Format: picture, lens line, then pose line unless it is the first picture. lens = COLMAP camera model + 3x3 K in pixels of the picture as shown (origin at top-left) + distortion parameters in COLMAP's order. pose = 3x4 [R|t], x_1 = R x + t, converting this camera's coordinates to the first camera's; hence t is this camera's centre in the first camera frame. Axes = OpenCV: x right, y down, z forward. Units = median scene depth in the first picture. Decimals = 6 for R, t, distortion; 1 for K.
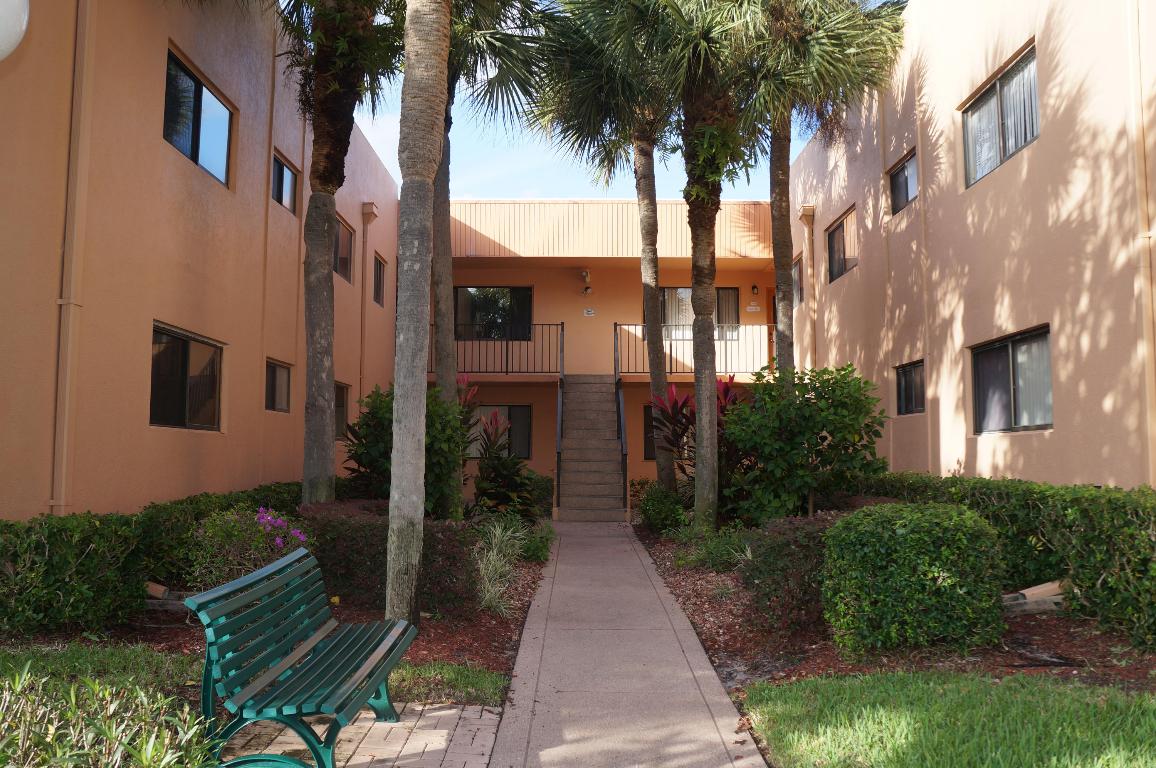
lens RADIAL K [[979.6, 0, 575.0], [0, 979.6, 383.5], [0, 0, 1]] dist [-0.161987, 0.176741]
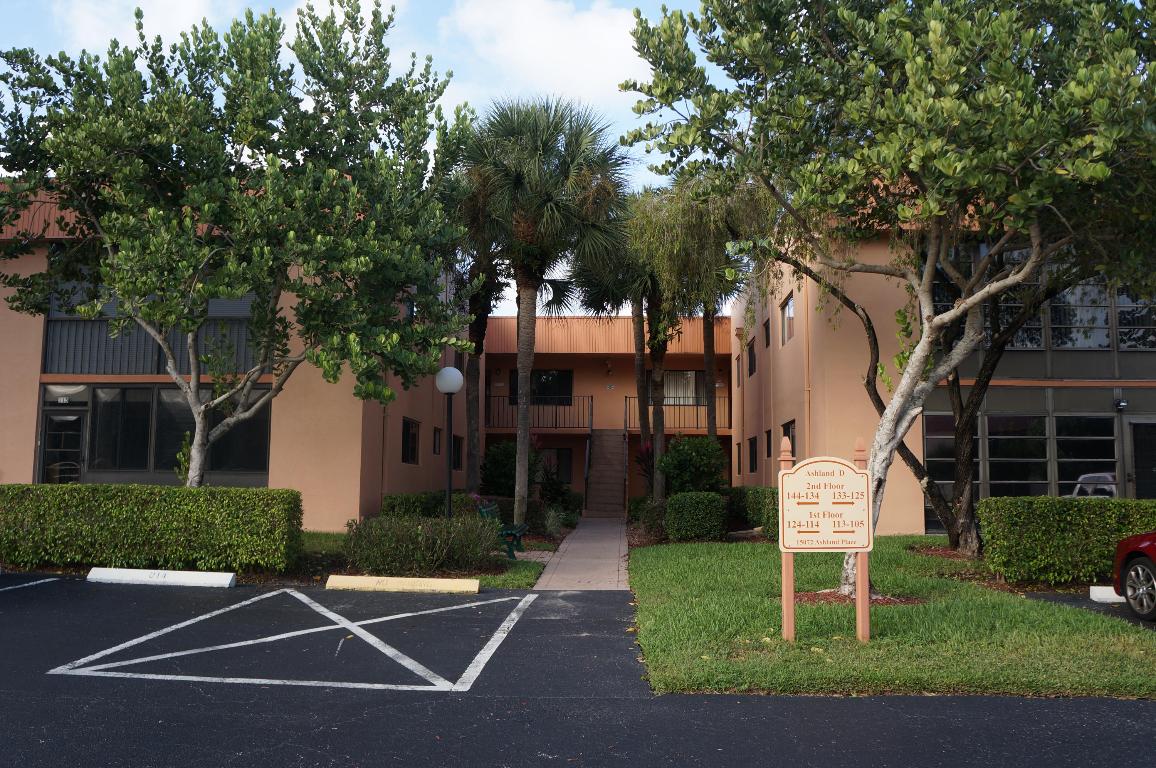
lens RADIAL K [[979.6, 0, 575.0], [0, 979.6, 383.5], [0, 0, 1]] dist [-0.161987, 0.176741]
pose [[0.998837, -0.000117, -0.048206, 0.043356], [-0.001572, 0.999386, -0.034999, -0.032905], [0.048180, 0.035034, 0.998224, -0.668911]]
